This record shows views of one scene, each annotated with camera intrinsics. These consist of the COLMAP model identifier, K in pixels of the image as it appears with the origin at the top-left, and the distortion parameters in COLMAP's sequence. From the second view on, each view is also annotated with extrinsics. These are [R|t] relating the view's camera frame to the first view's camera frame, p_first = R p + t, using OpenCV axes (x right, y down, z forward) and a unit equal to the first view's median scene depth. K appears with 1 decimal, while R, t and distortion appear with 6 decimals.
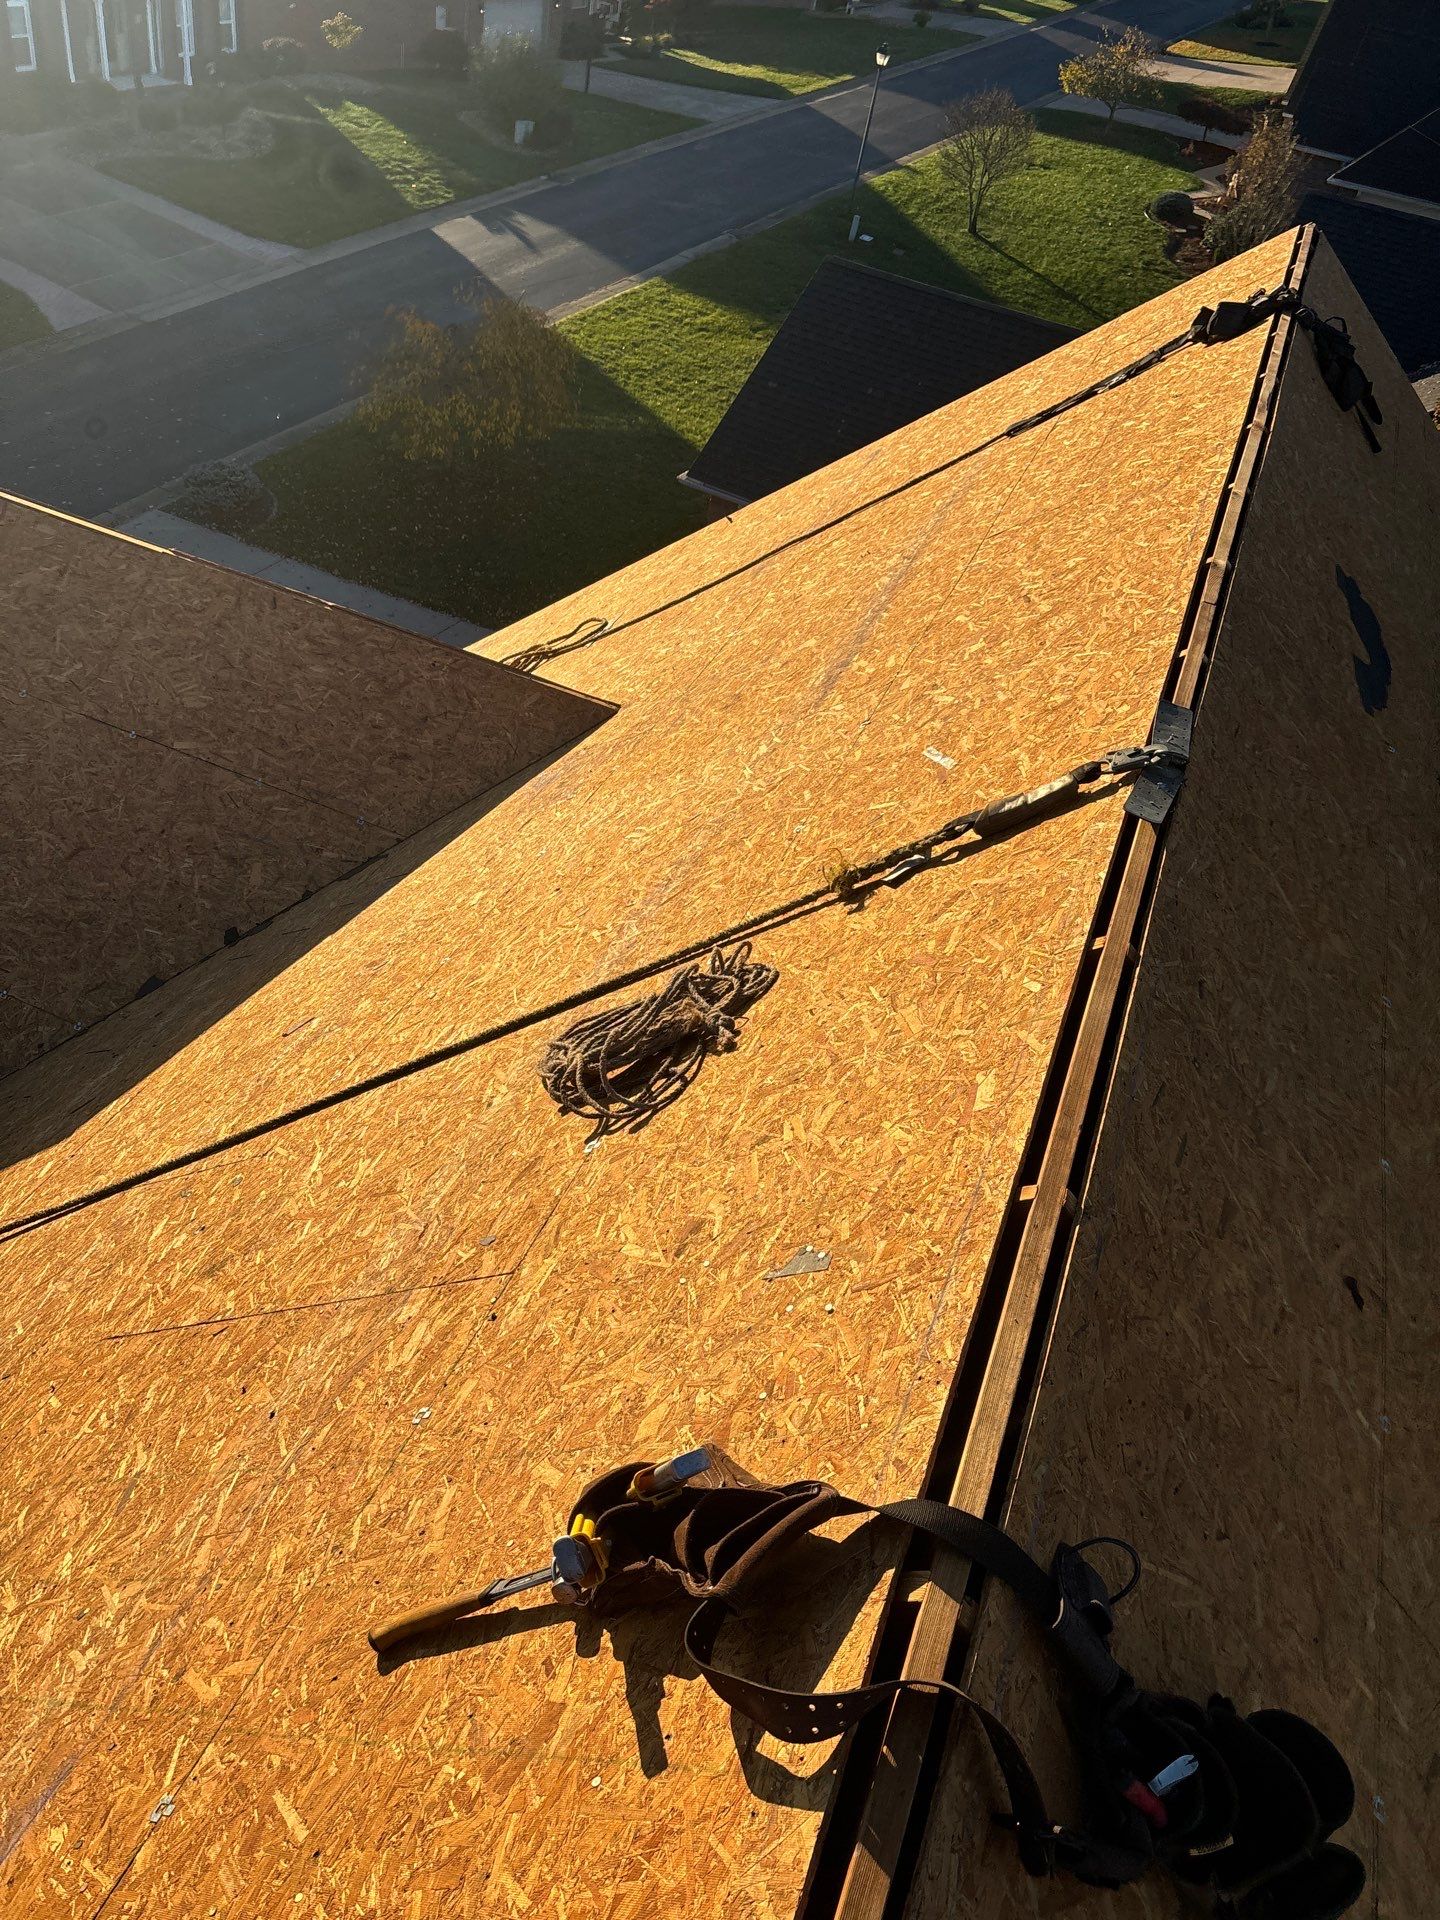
lens RADIAL K [[1469.2, 0, 706.0], [0, 1469.2, 980.2], [0, 0, 1]] dist [0.059193, -0.052807]
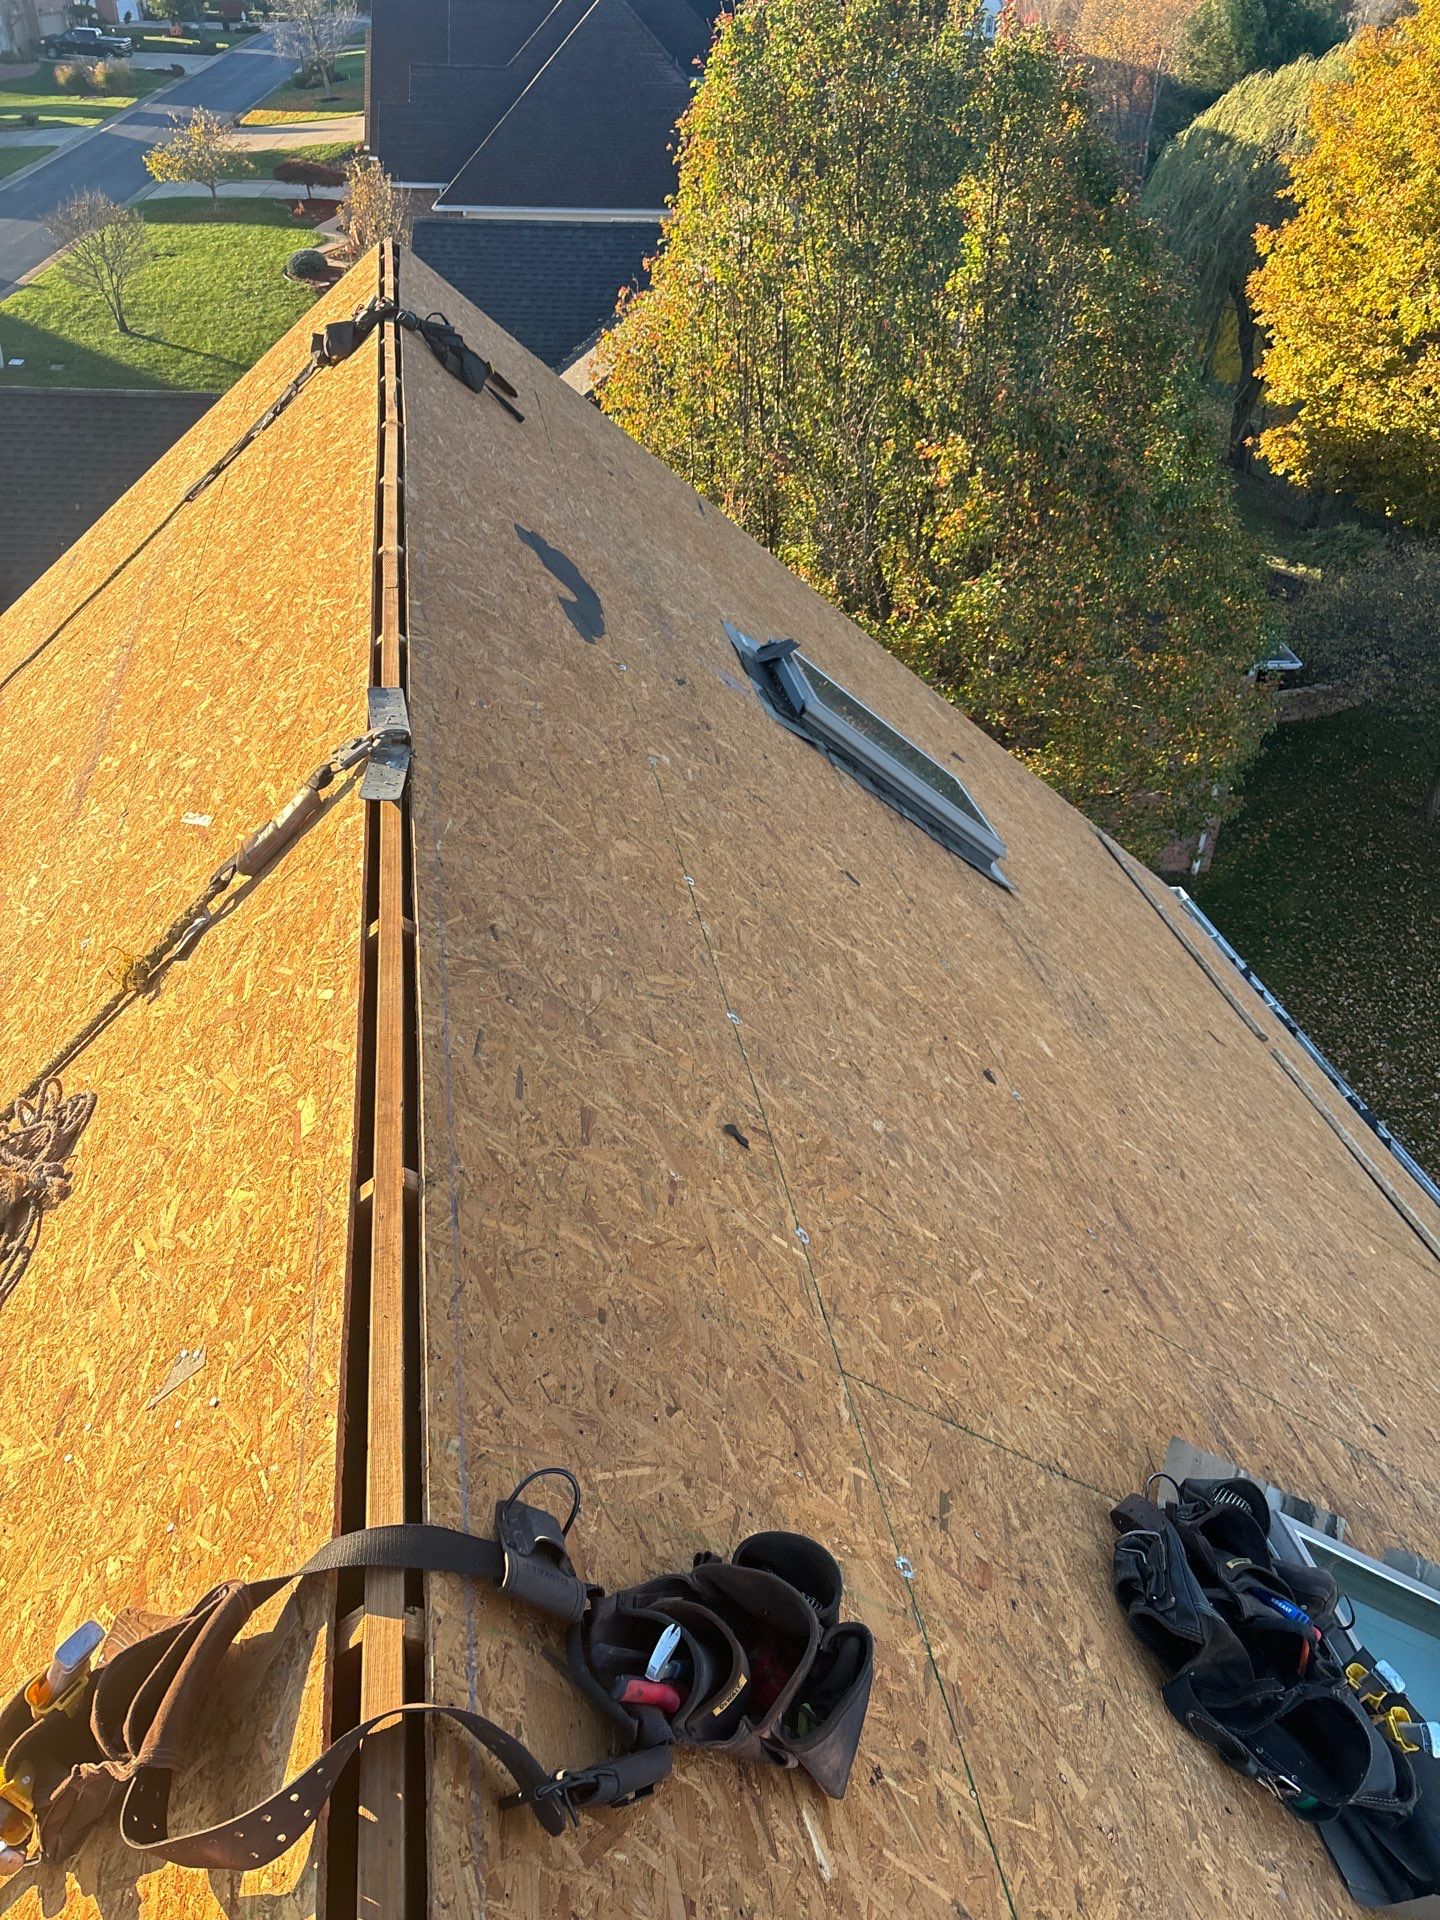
lens RADIAL K [[1469.2, 0, 711.9], [0, 1469.2, 953.1], [0, 0, 1]] dist [0.059193, -0.052807]
pose [[0.850535, -0.390495, 0.352285, 0.089331], [0.407106, 0.912919, 0.029047, 0.045724], [-0.332950, 0.118711, 0.935442, 0.001762]]
